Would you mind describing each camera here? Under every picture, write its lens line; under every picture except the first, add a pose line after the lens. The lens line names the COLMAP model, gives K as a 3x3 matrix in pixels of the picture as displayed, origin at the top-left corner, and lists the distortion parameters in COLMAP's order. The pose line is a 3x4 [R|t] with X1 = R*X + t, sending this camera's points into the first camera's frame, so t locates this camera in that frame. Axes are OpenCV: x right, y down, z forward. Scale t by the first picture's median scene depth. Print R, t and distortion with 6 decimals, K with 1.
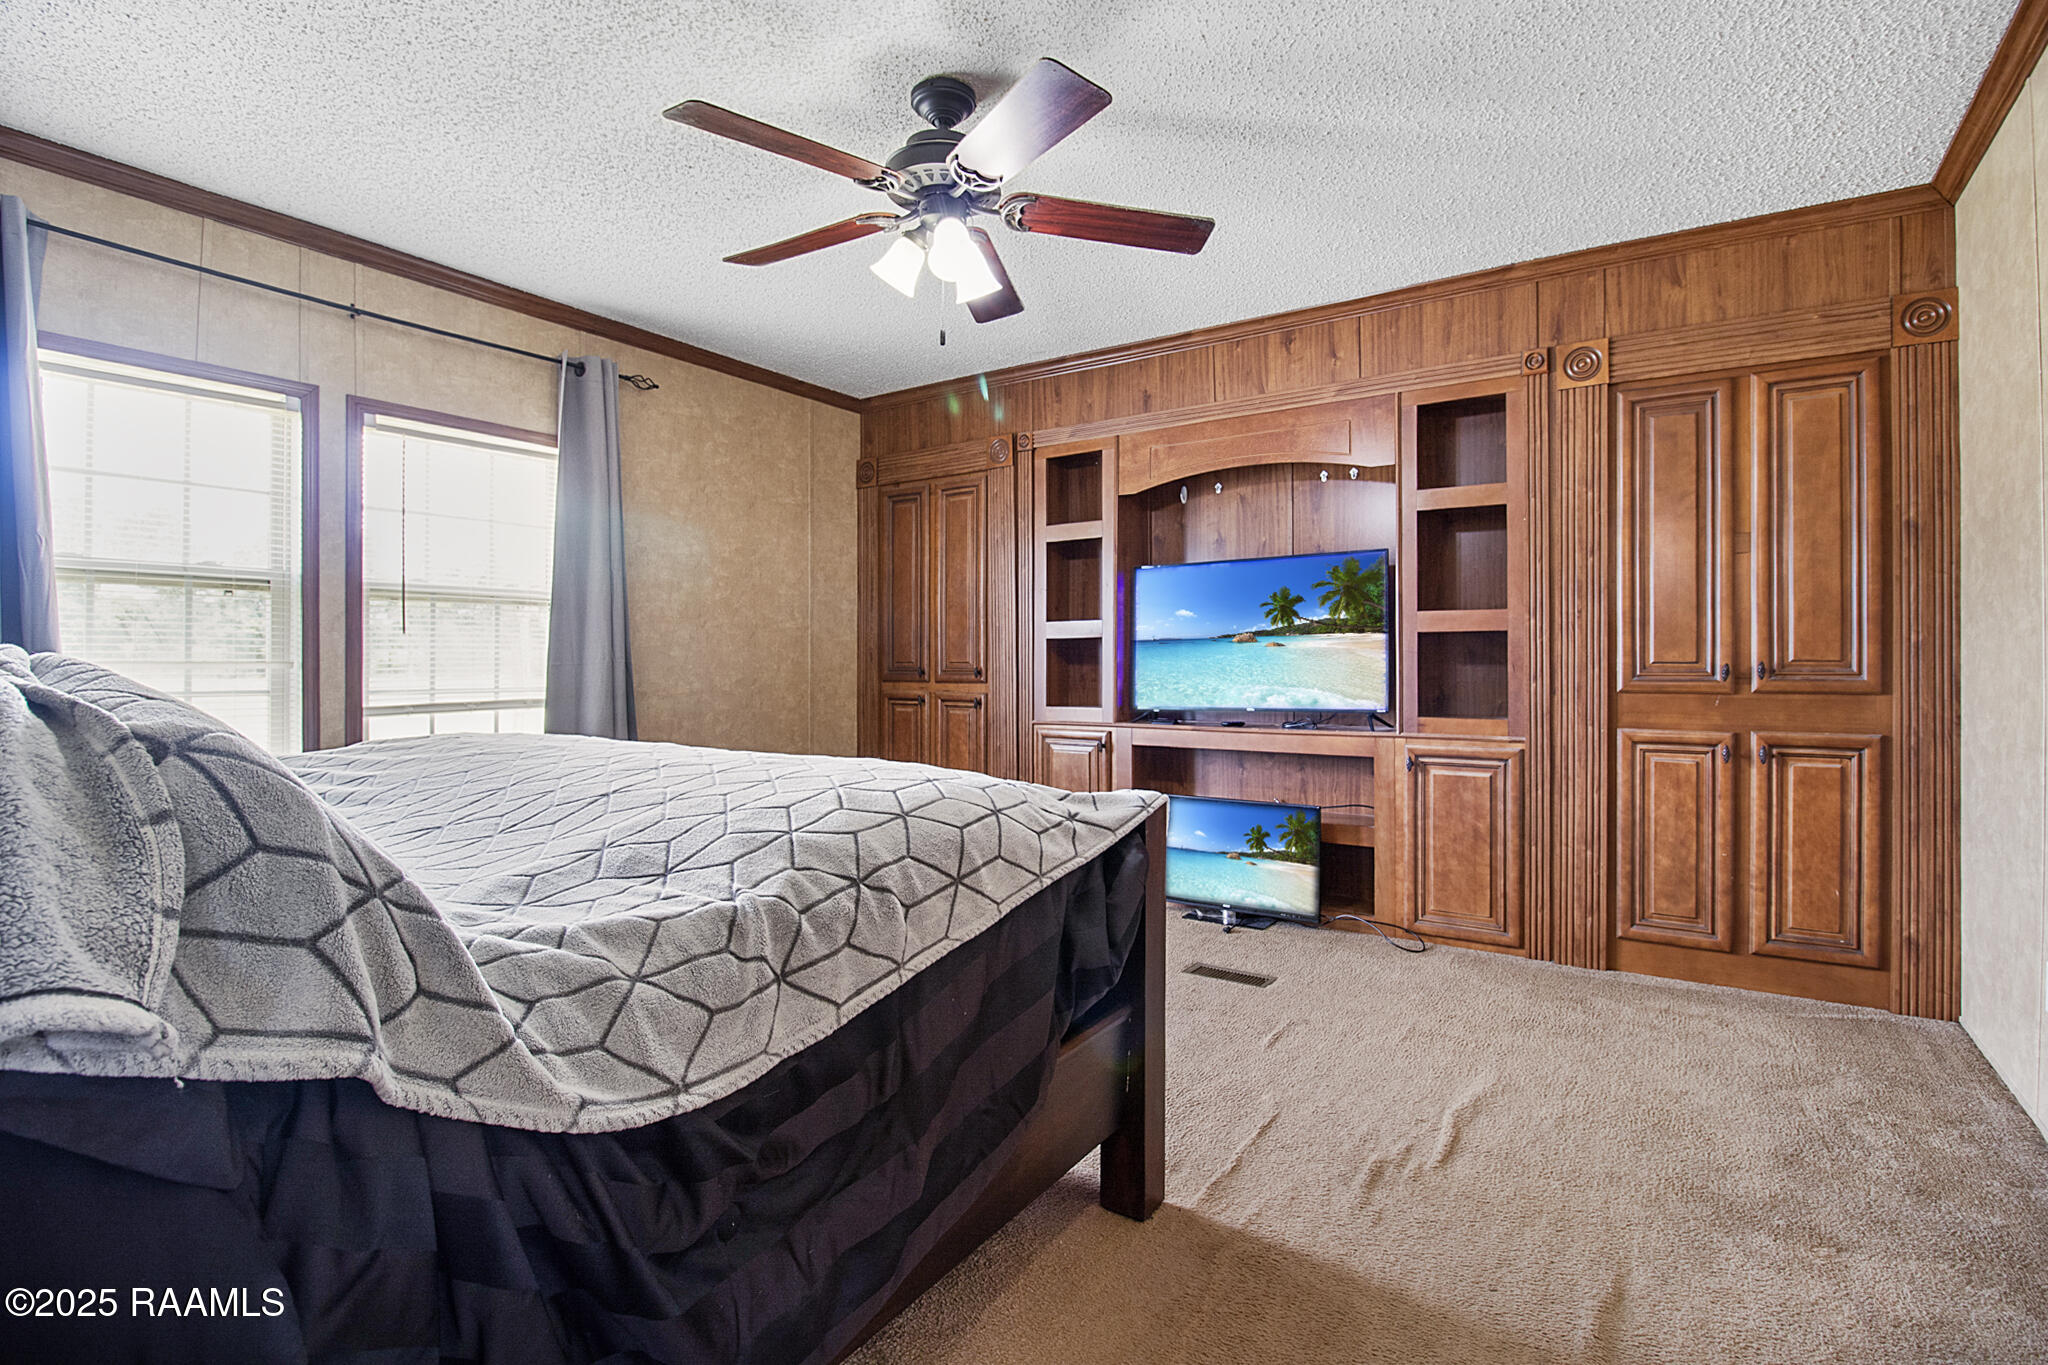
lens RADIAL K [[1009.1, 0, 1024.0], [0, 1009.1, 682.5], [0, 0, 1]] dist [-0.000163, -0.000462]
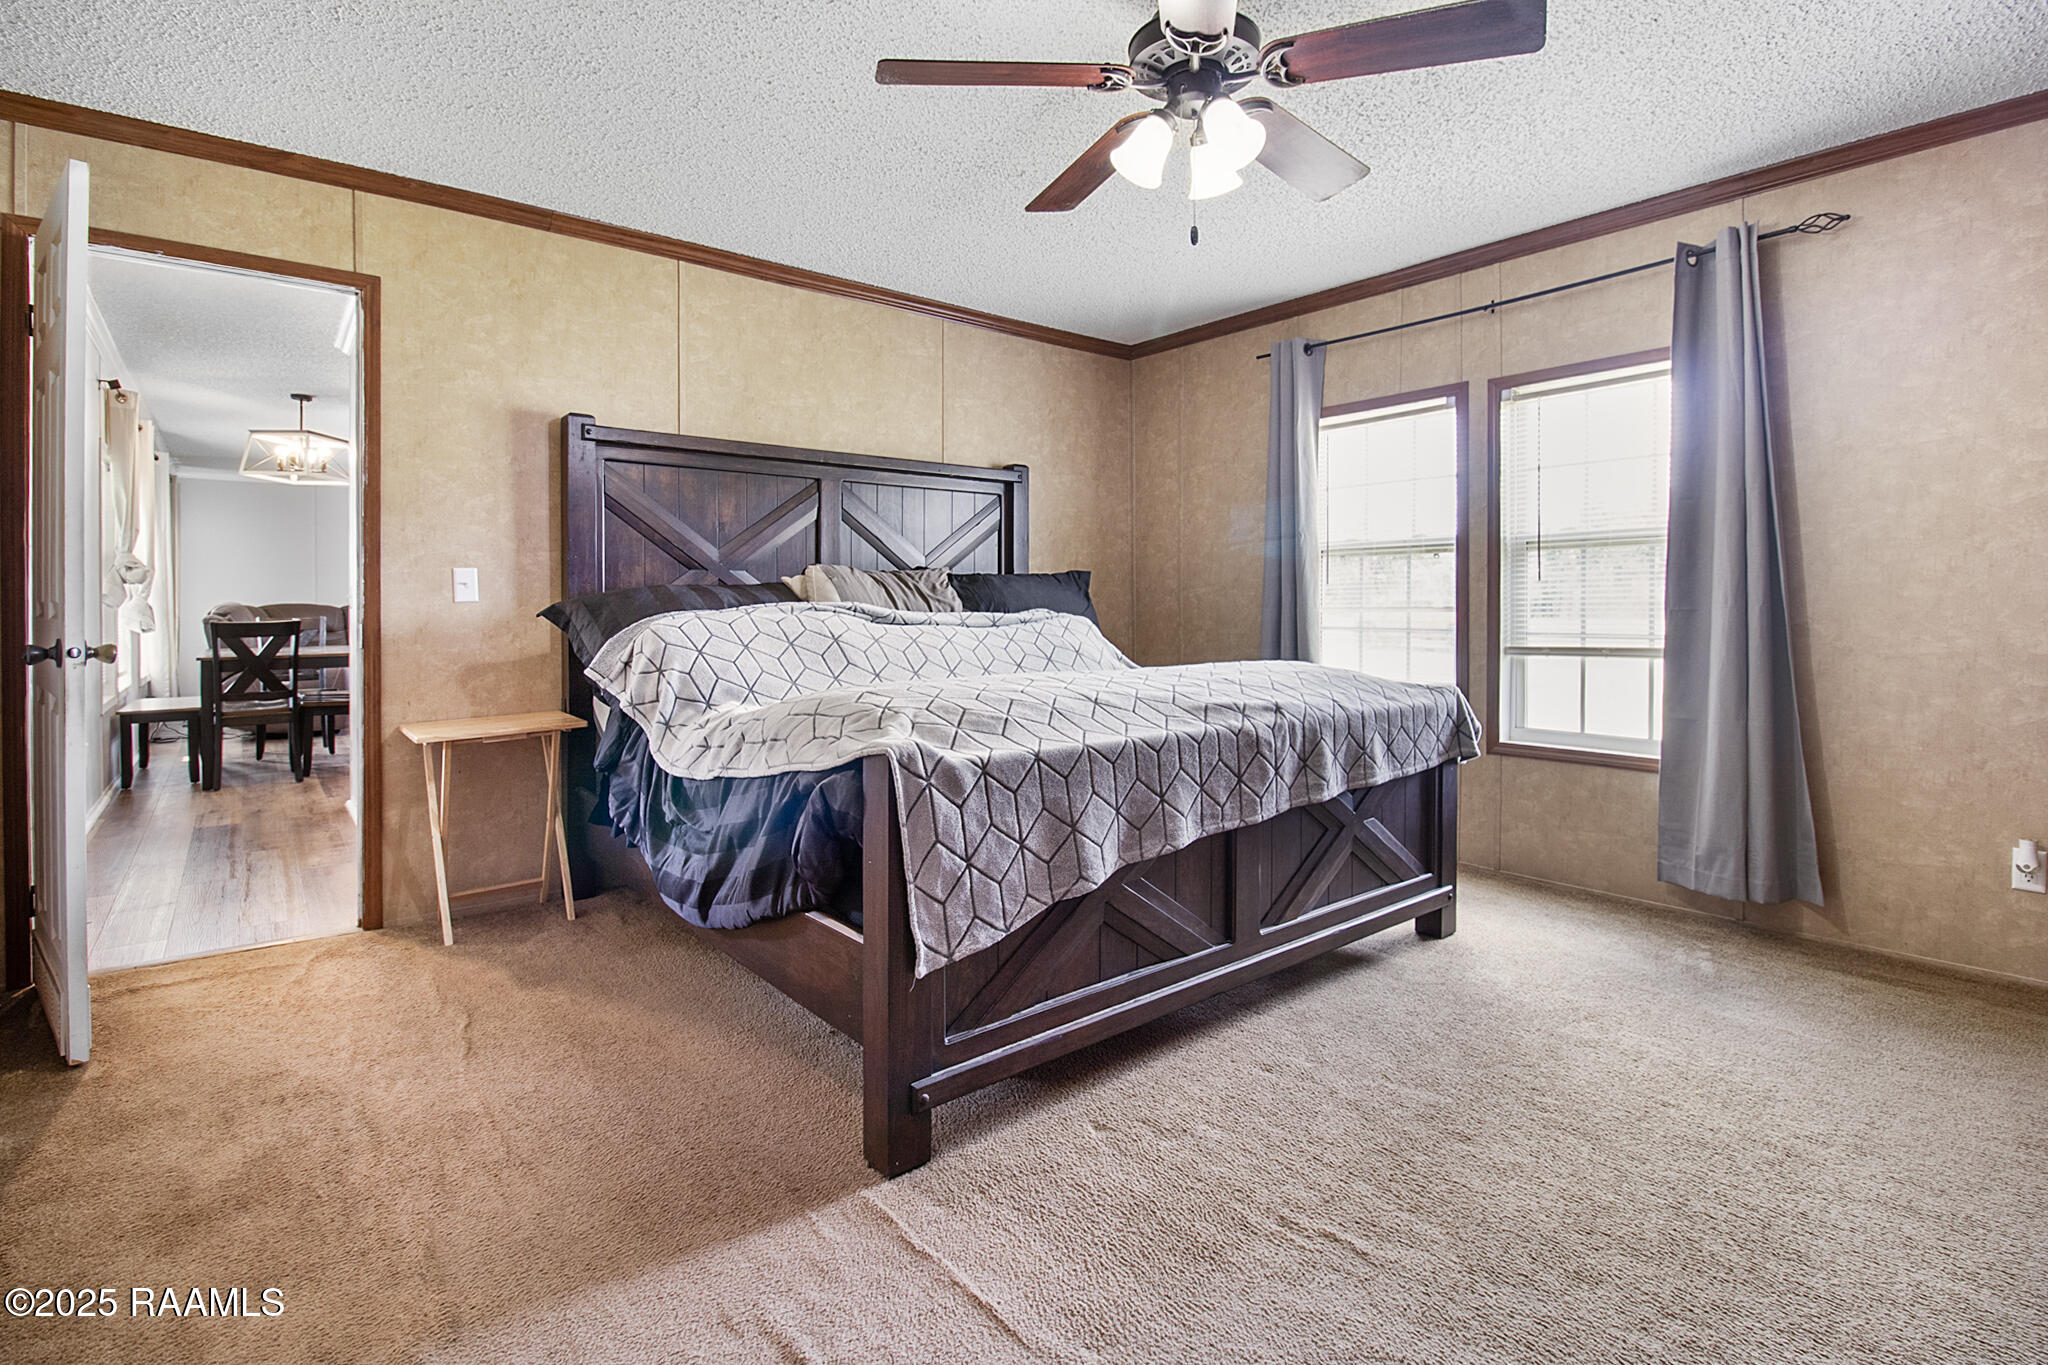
lens RADIAL K [[985.0, 0, 1027.6], [0, 985.0, 606.6], [0, 0, 1]] dist [-0.000300, -0.013145]
pose [[-0.292745, -0.002417, -0.956188, 0.524388], [-0.018381, 0.999826, 0.003100, -0.013096], [0.956014, 0.018483, -0.292738, 0.745947]]
